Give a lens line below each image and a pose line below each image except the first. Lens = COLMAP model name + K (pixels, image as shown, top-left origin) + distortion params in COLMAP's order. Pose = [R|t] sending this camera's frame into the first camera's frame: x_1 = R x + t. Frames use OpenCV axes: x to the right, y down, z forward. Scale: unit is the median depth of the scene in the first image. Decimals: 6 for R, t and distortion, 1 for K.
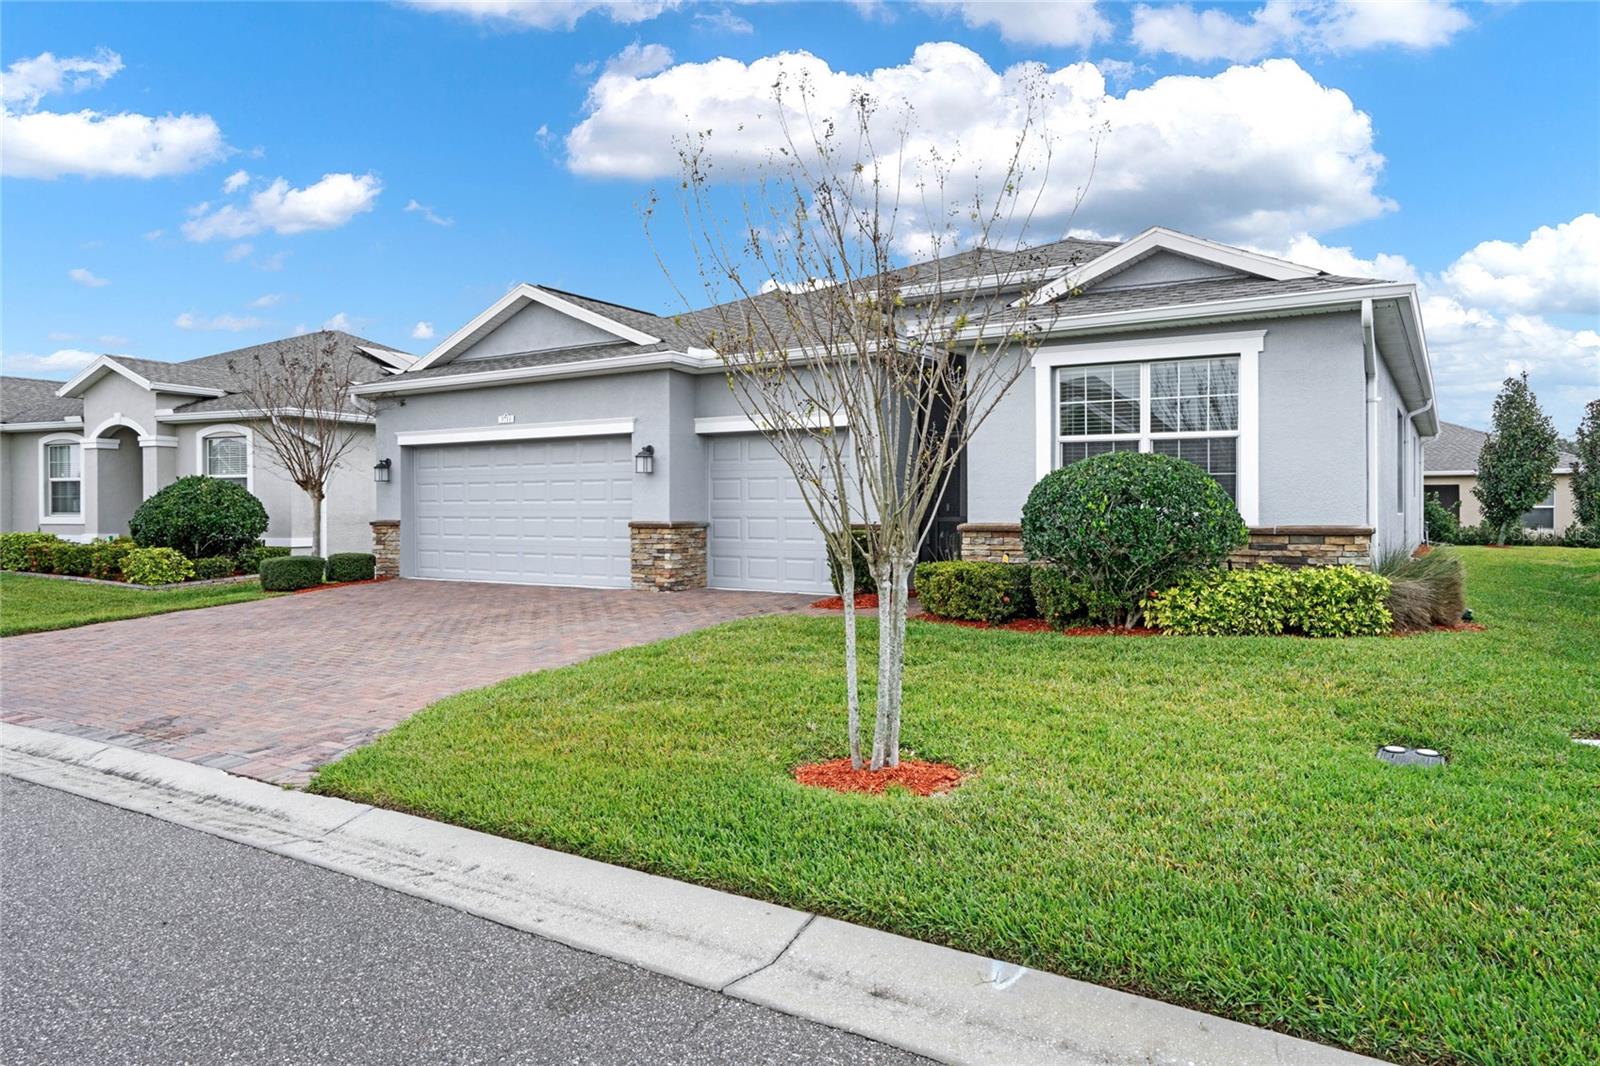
lens RADIAL K [[1105.1, 0, 792.0], [0, 1105.1, 526.6], [0, 0, 1]] dist [0.007383, 0.000422]
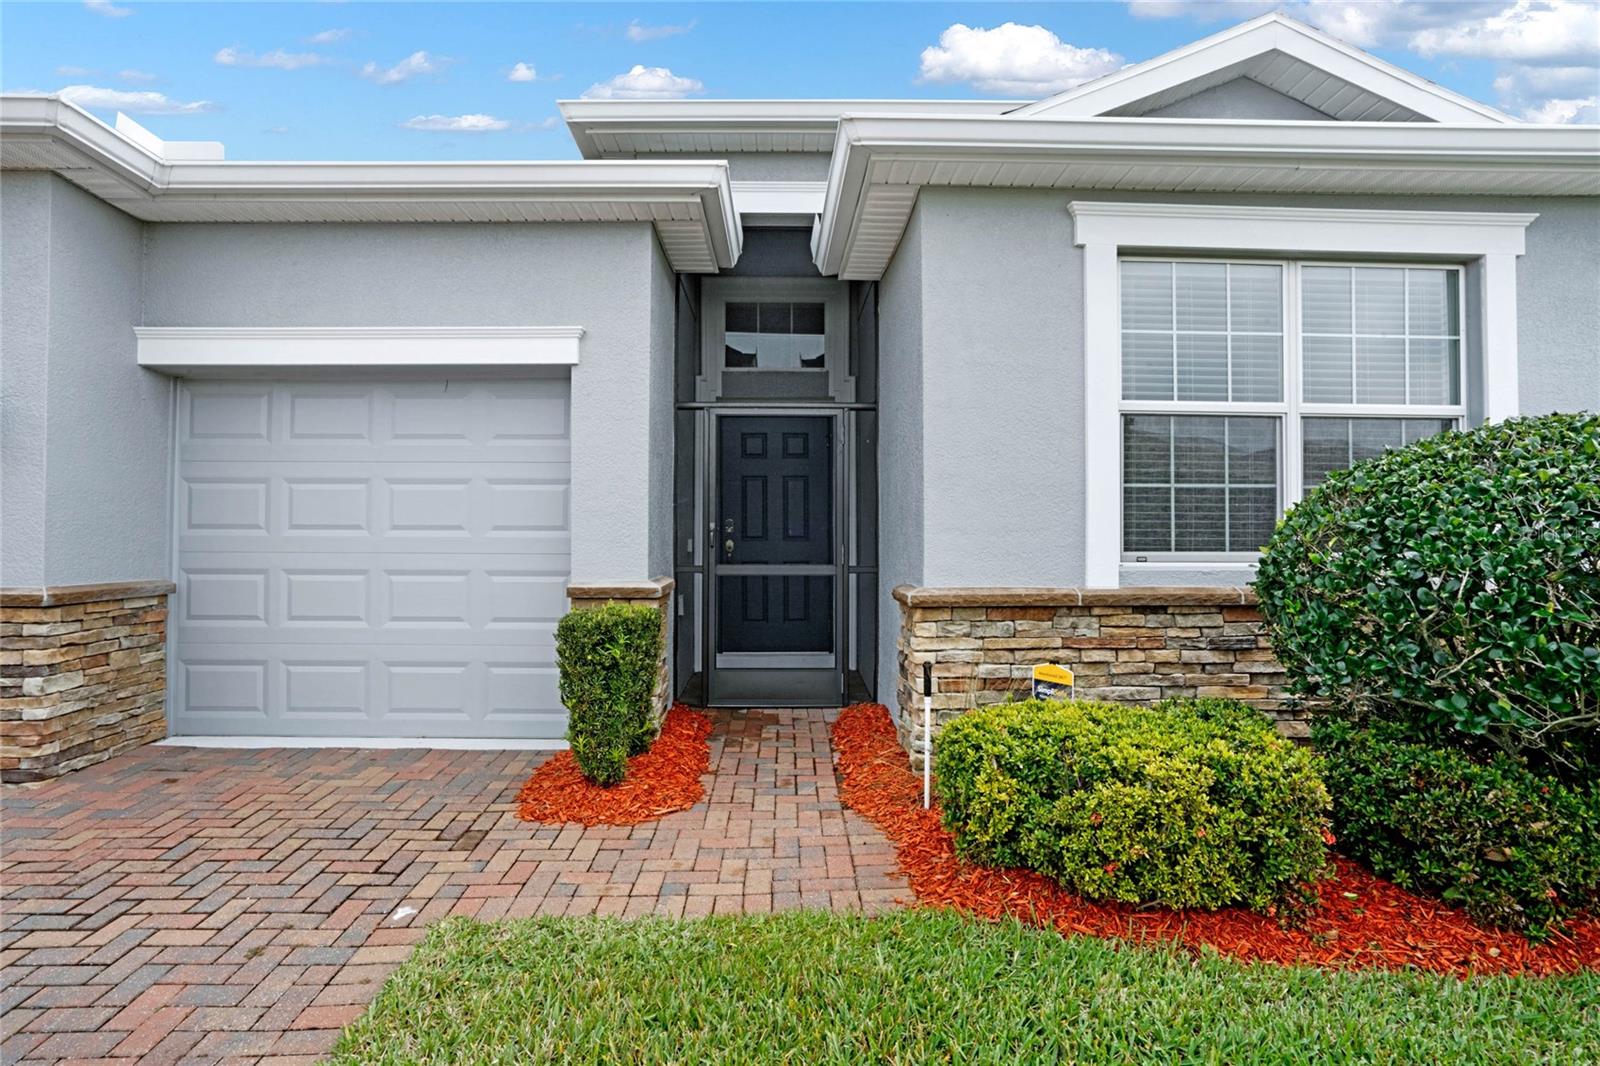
lens RADIAL K [[880.0, 0, 811.3], [0, 880.0, 523.4], [0, 0, 1]] dist [-0.021041, 0.006748]
pose [[0.836164, 0.019056, 0.548148, -0.057751], [0.003503, 0.999190, -0.040079, -0.012737], [-0.548468, 0.035433, 0.835420, 0.625369]]
